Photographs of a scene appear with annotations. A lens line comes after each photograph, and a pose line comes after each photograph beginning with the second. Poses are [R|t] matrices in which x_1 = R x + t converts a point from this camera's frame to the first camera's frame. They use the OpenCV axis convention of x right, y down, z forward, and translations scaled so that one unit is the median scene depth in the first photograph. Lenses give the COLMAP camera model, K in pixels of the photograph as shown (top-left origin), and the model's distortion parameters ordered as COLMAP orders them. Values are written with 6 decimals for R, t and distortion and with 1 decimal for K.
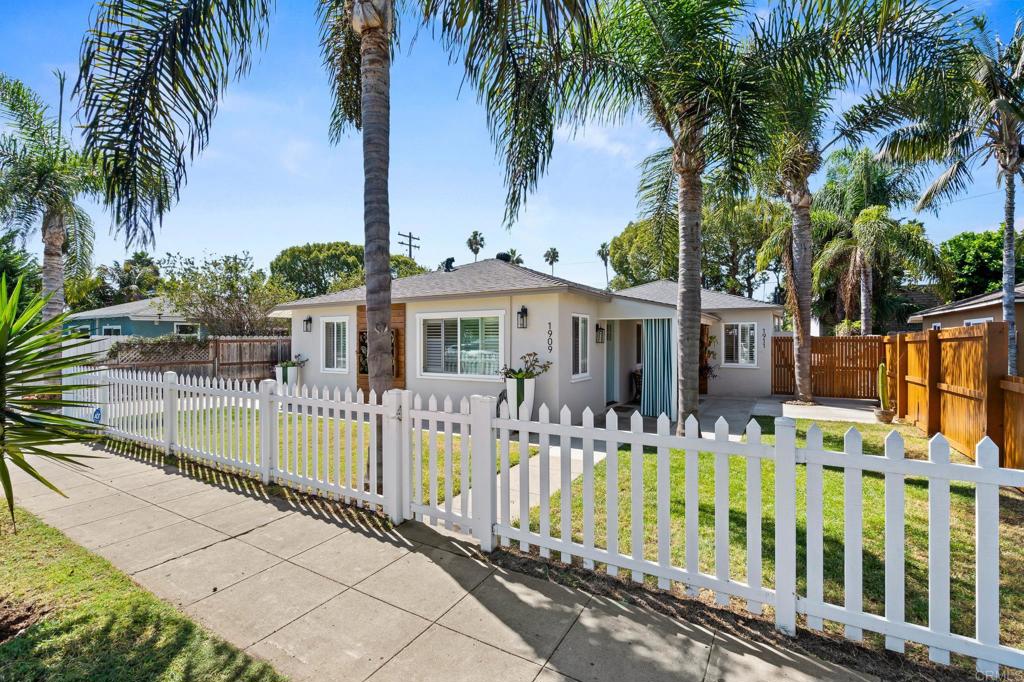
lens RADIAL K [[465.9, 0, 506.1], [0, 465.9, 341.8], [0, 0, 1]] dist [-0.015268, -0.001726]
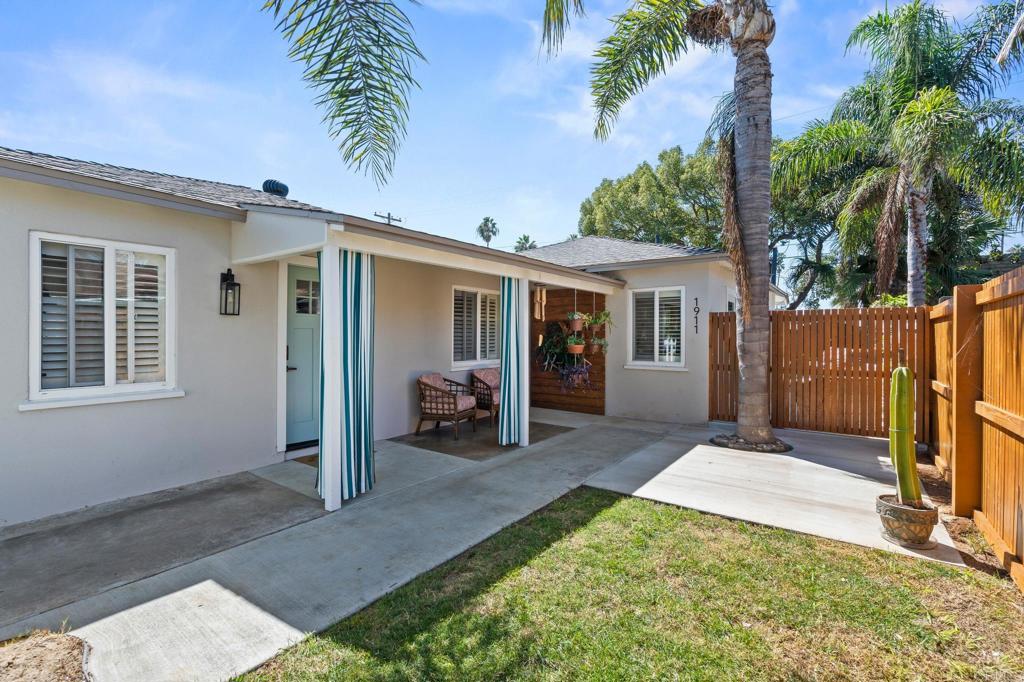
lens RADIAL K [[465.9, 0, 511.3], [0, 465.9, 340.9], [0, 0, 1]] dist [-0.015268, -0.001726]
pose [[0.996154, 0.000952, -0.087610, 0.425601], [-0.000279, 0.999970, 0.007698, 0.019922], [0.087615, -0.007644, 0.996125, 0.485211]]
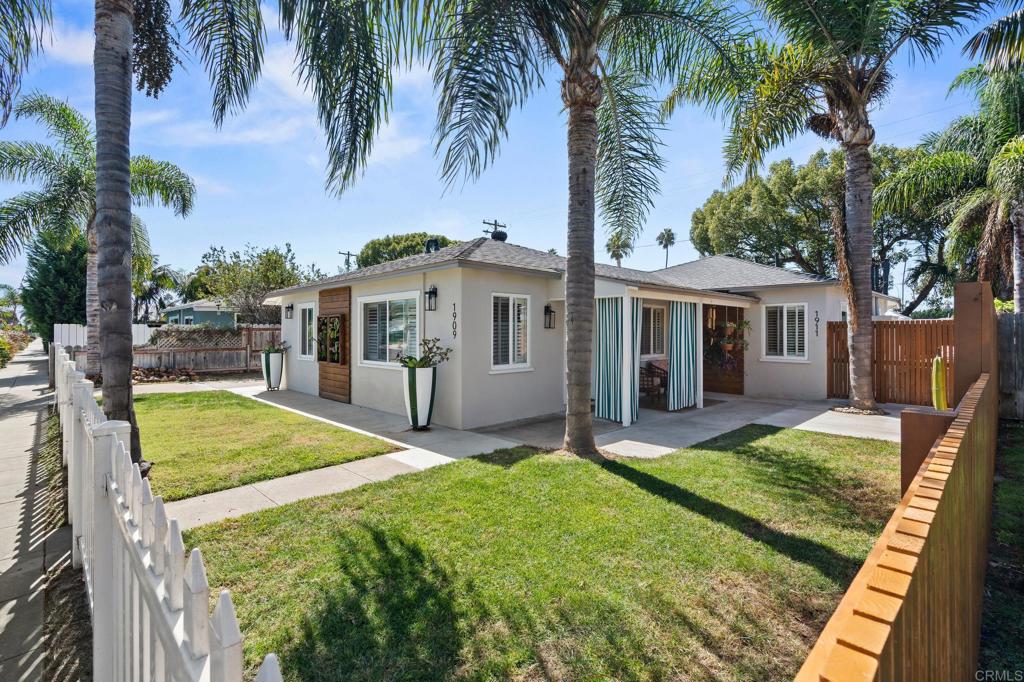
lens RADIAL K [[465.9, 0, 509.2], [0, 465.9, 330.7], [0, 0, 1]] dist [-0.015268, -0.001726]
pose [[0.962154, -0.001502, -0.272502, 0.301297], [-0.000259, 0.999979, -0.006424, 0.010343], [0.272506, 0.006252, 0.962134, 0.140458]]
